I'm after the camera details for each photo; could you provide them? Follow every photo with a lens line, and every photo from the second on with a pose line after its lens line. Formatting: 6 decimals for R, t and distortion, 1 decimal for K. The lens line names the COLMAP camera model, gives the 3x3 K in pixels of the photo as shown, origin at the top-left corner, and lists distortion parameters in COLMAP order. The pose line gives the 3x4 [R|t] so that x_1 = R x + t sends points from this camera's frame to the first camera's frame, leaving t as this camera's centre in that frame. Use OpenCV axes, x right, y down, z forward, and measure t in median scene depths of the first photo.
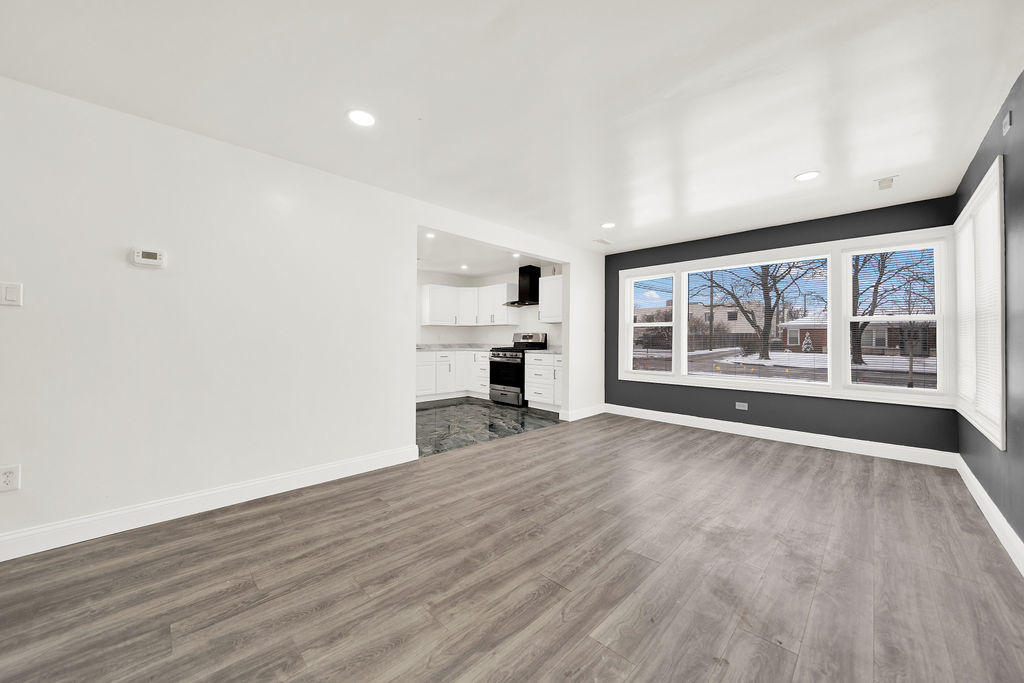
lens RADIAL K [[370.8, 0, 512.0], [0, 370.8, 341.5], [0, 0, 1]] dist [-0.000769, 0.000021]
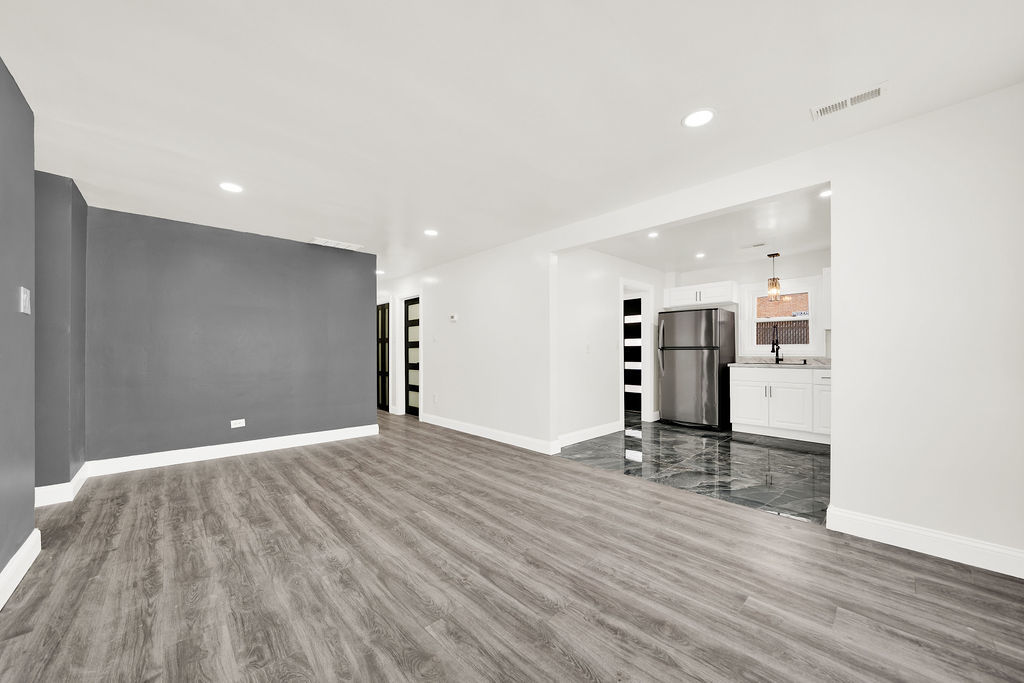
lens RADIAL K [[378.7, 0, 516.4], [0, 378.7, 354.0], [0, 0, 1]] dist [-0.000895, -0.000118]
pose [[-0.022942, 0.000210, -0.999737, 0.535967], [-0.001974, 0.999998, 0.000256, 0.001469], [0.999735, 0.001979, -0.022941, 0.532924]]
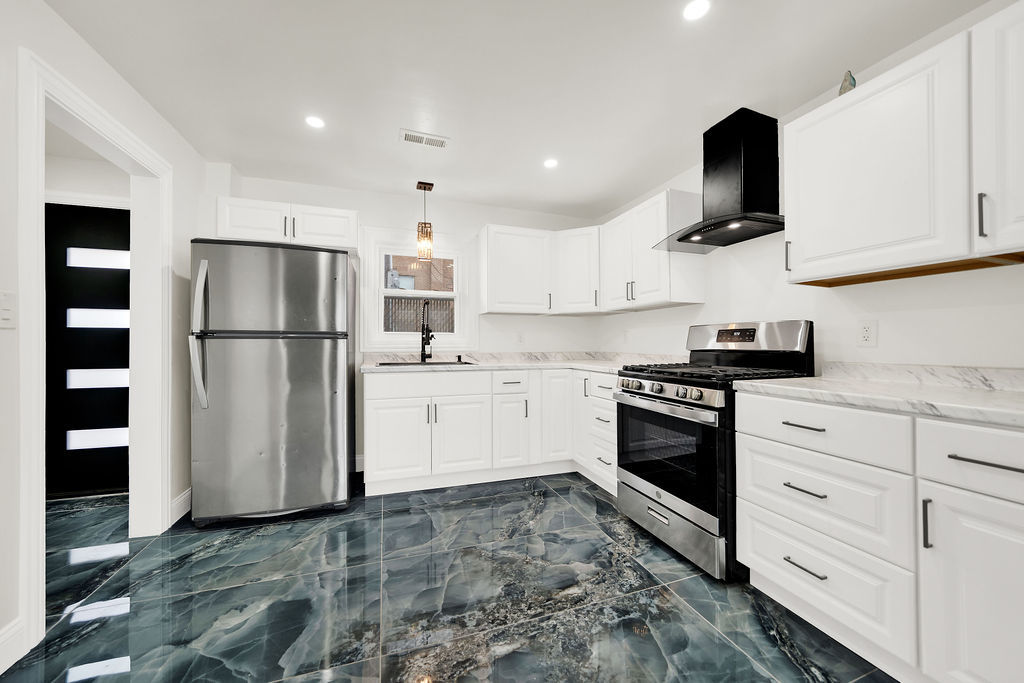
lens RADIAL K [[370.8, 0, 512.0], [0, 370.8, 341.5], [0, 0, 1]] dist [-0.000769, 0.000021]
pose [[0.905346, -0.004149, -0.424654, 0.001473], [-0.000385, 0.999944, -0.010590, -0.002927], [0.424674, 0.009751, 0.905294, 0.681593]]
